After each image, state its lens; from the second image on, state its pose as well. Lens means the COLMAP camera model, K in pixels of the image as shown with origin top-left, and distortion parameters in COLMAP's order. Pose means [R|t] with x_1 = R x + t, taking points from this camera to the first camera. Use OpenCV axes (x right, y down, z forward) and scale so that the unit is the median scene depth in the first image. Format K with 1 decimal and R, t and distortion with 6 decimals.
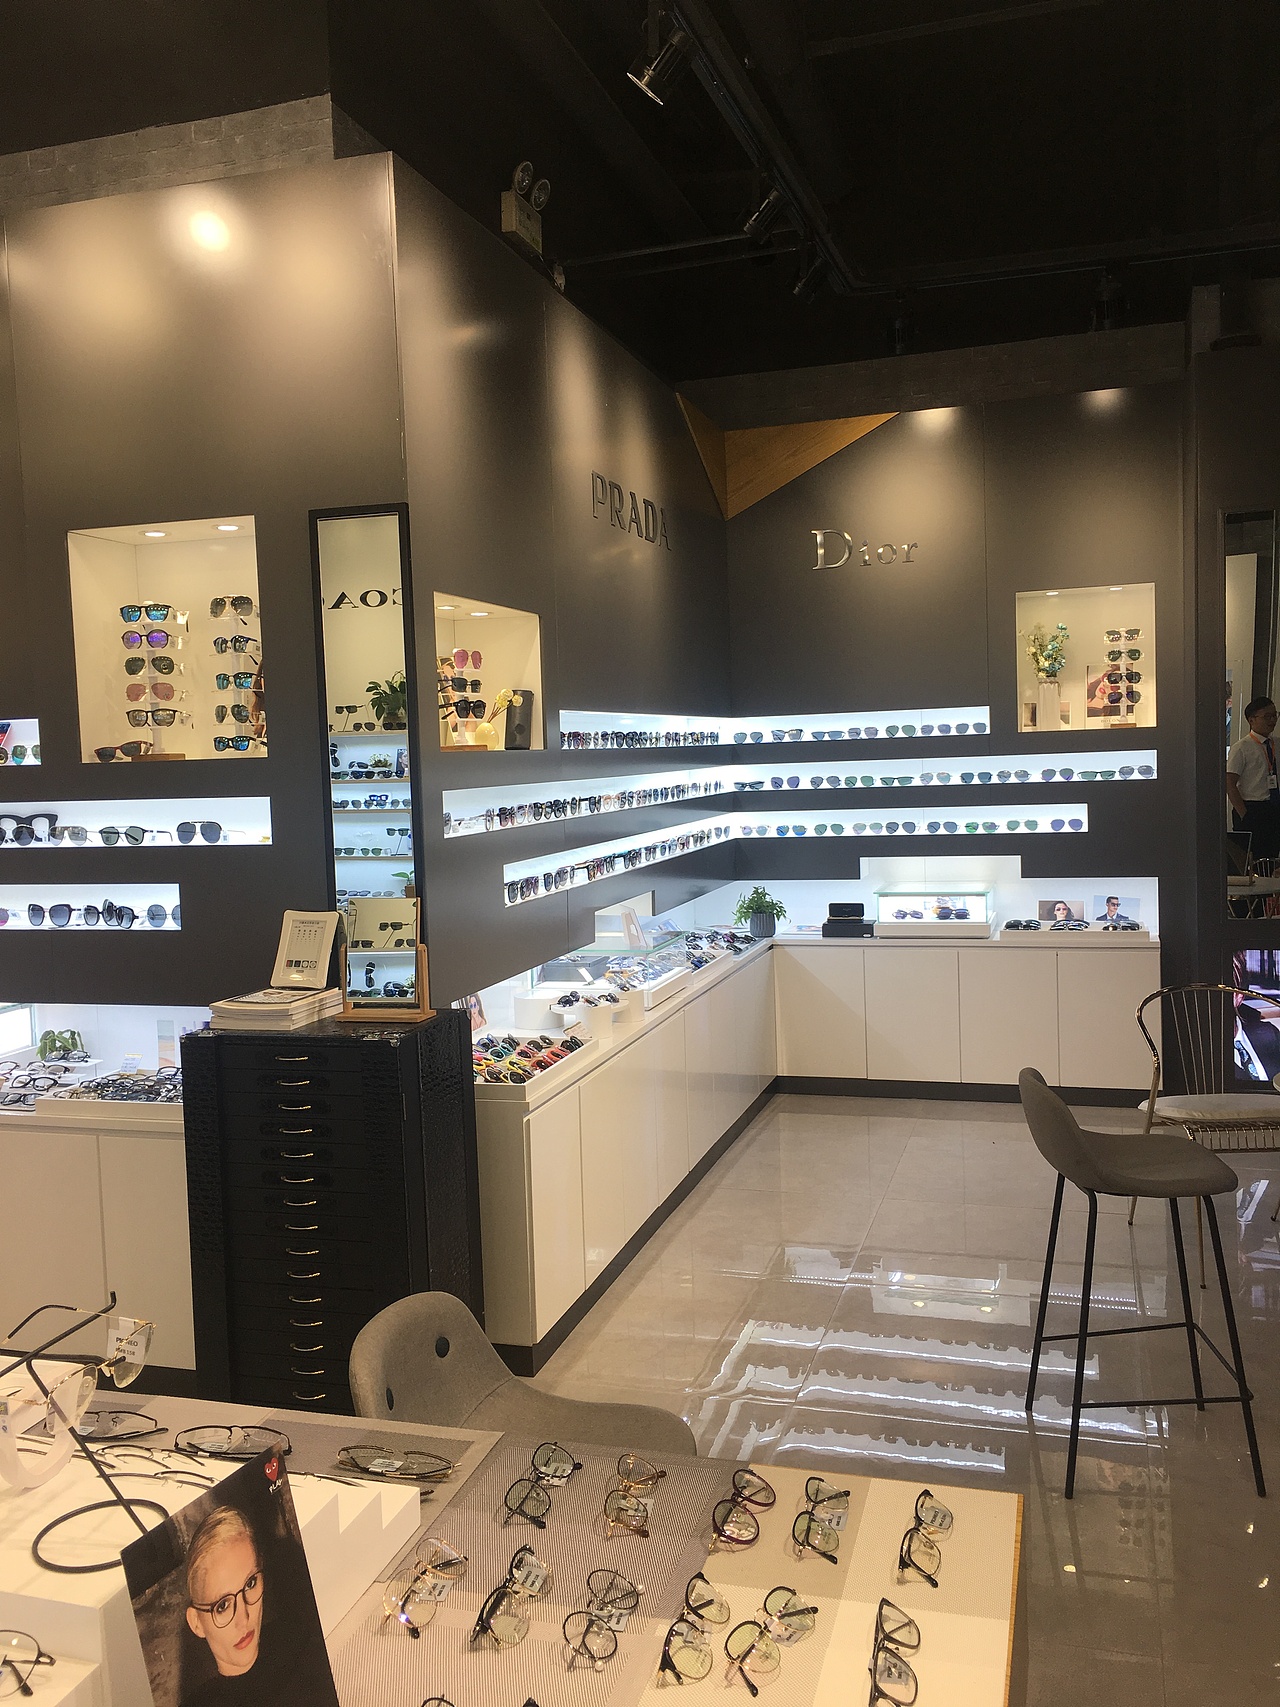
lens RADIAL K [[1431.0, 0, 670.0], [0, 1431.0, 848.3], [0, 0, 1]] dist [0.066425, -0.084813]
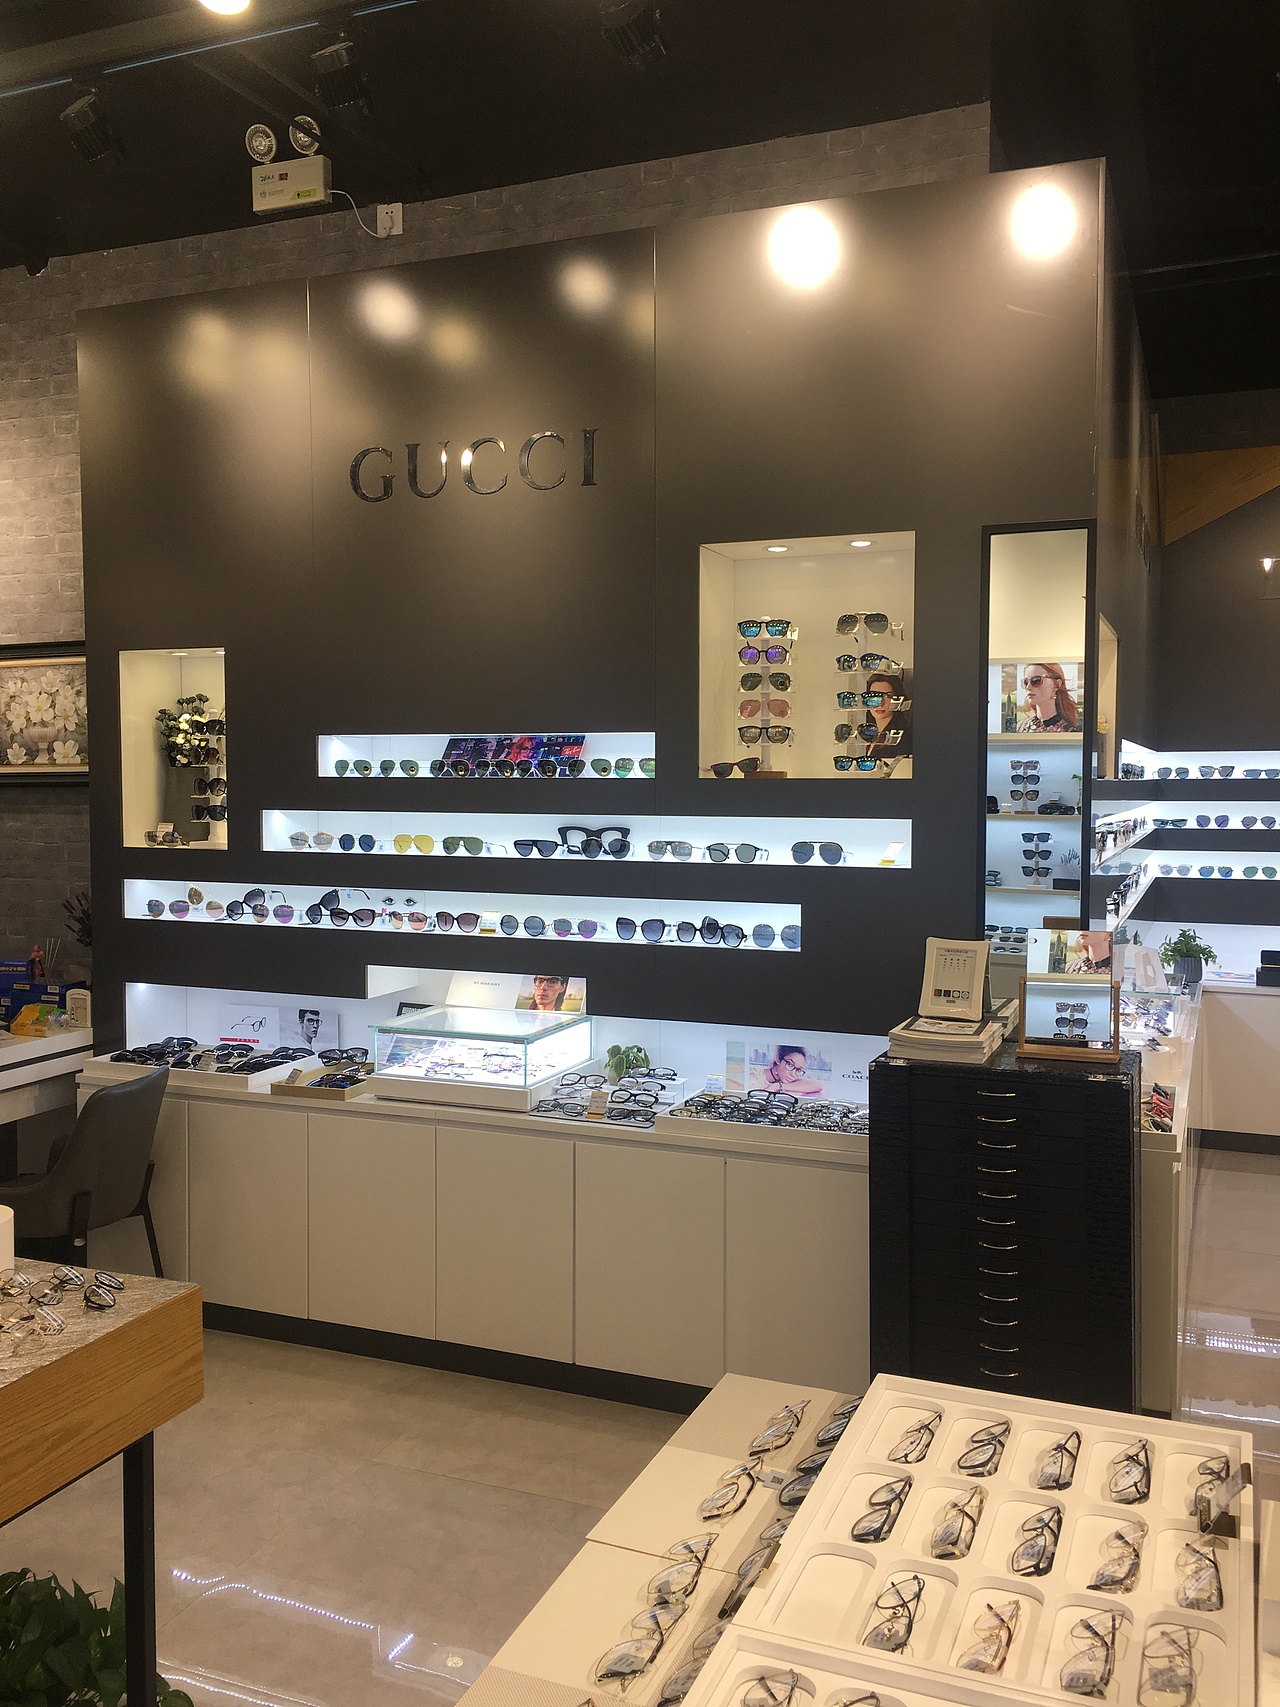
lens RADIAL K [[1431.0, 0, 670.0], [0, 1431.0, 848.3], [0, 0, 1]] dist [0.066425, -0.084813]
pose [[0.995716, 0.040564, -0.083092, -0.219040], [-0.042156, 0.998958, -0.017490, 0.004552], [0.082296, 0.020918, 0.996388, 0.013671]]
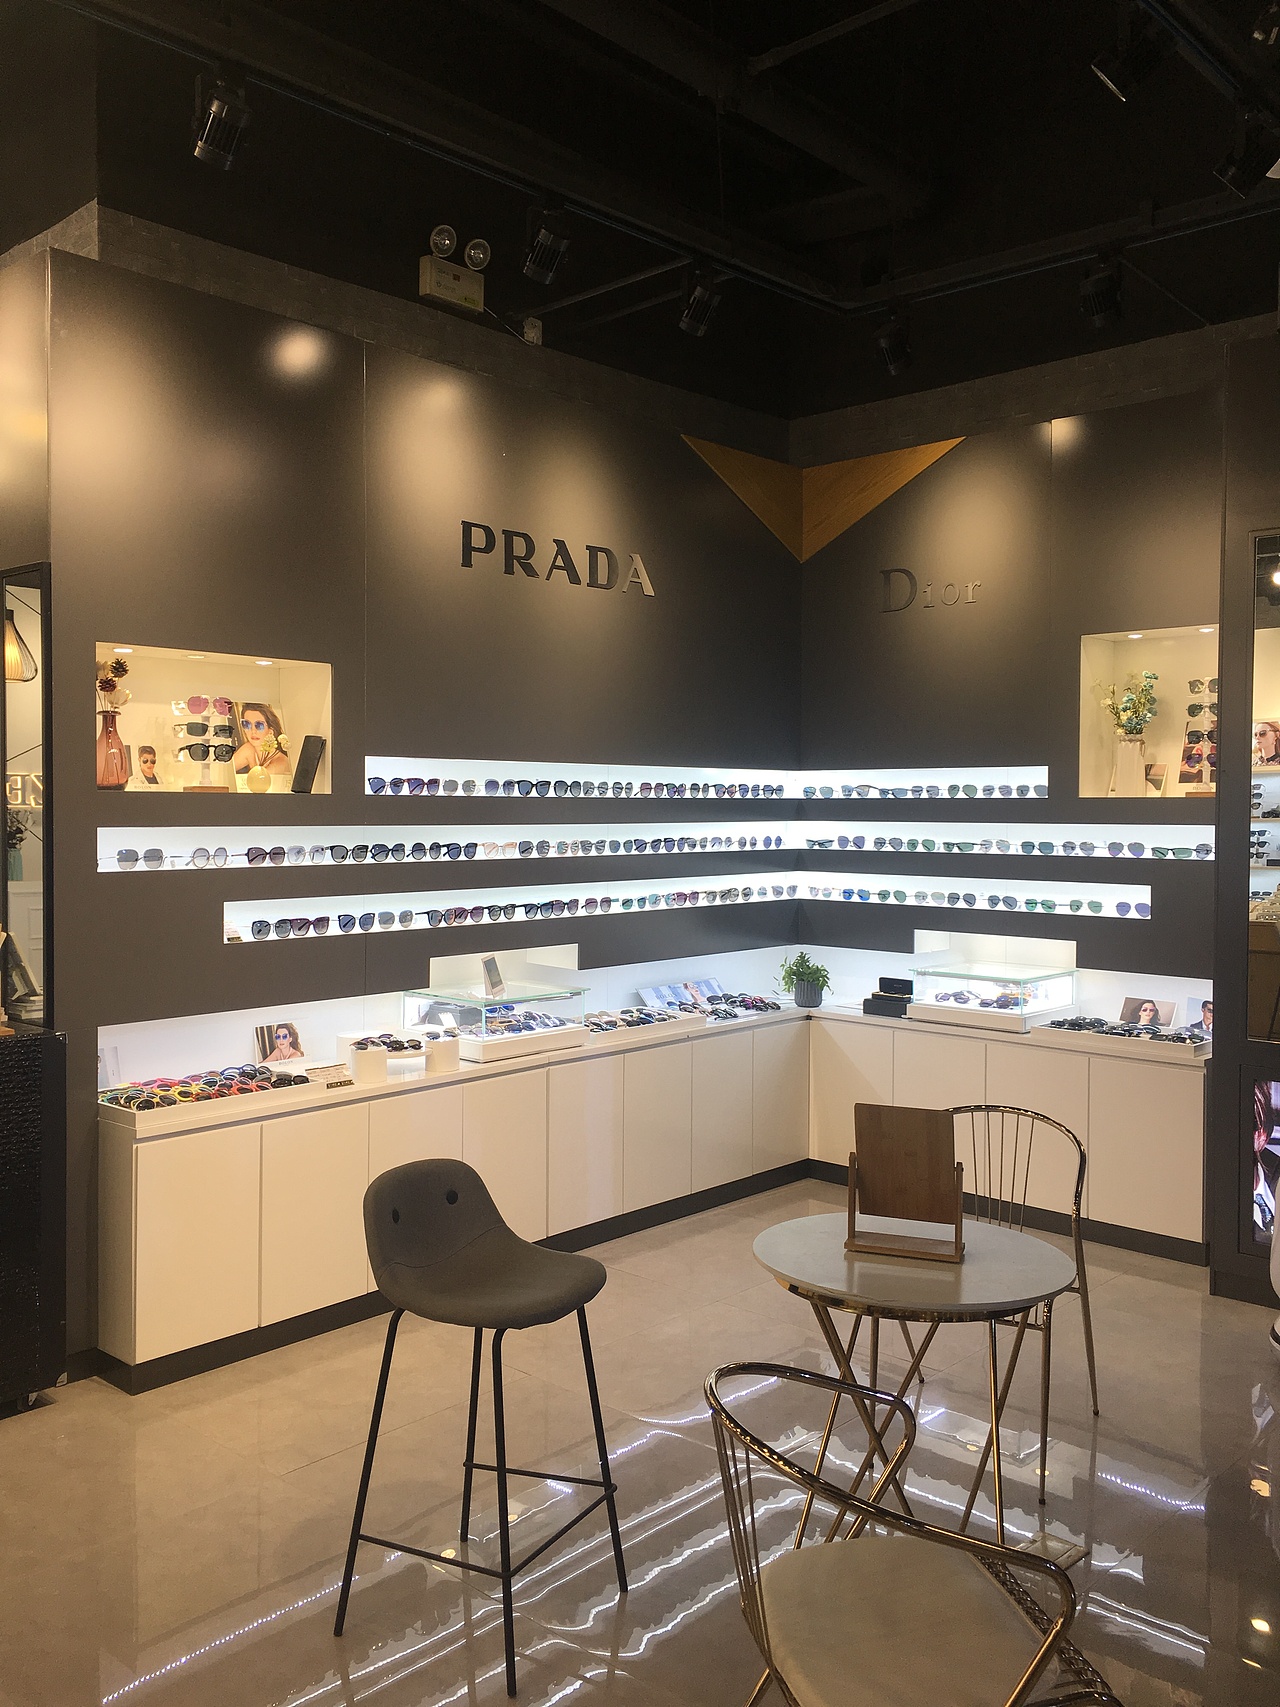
lens RADIAL K [[1437.5, 0, 640.0], [0, 1437.5, 853.5], [0, 0, 1]] dist [0.058780, -0.091305]
pose [[0.903040, 0.055244, -0.425988, 0.388374], [-0.066993, 0.997673, -0.012635, -0.019715], [0.424299, 0.039948, 0.904640, 0.114719]]
